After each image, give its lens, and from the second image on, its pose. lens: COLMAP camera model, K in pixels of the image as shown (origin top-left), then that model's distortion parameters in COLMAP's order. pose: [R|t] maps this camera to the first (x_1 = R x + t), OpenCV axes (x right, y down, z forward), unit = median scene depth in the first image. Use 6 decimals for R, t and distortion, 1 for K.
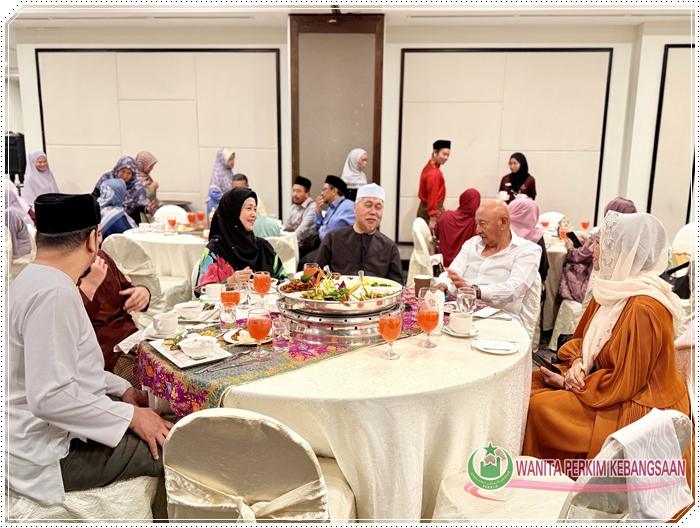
lens RADIAL K [[551.3, 0, 346.6], [0, 551.3, 260.2], [0, 0, 1]] dist [0.000858, 0.005818]
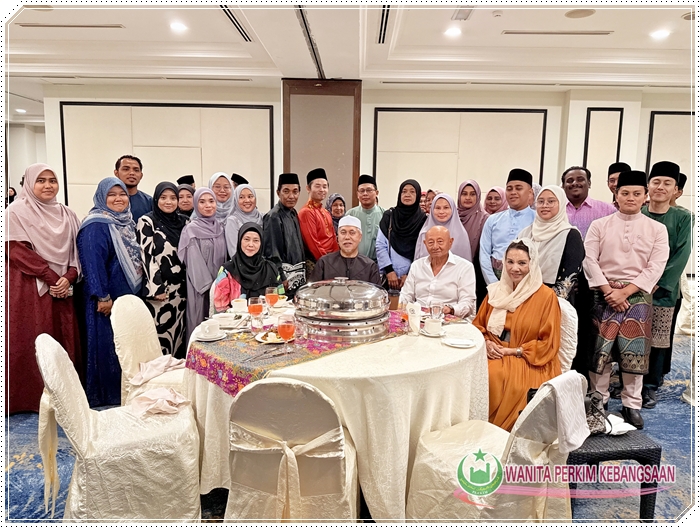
lens RADIAL K [[496.0, 0, 350.0], [0, 496.0, 264.0], [0, 0, 1]] dist [0.003219, -0.001044]
pose [[0.998166, -0.000095, 0.060544, -0.068814], [0.002800, 0.999001, -0.044595, 0.016165], [-0.060479, 0.044683, 0.997169, -0.201553]]
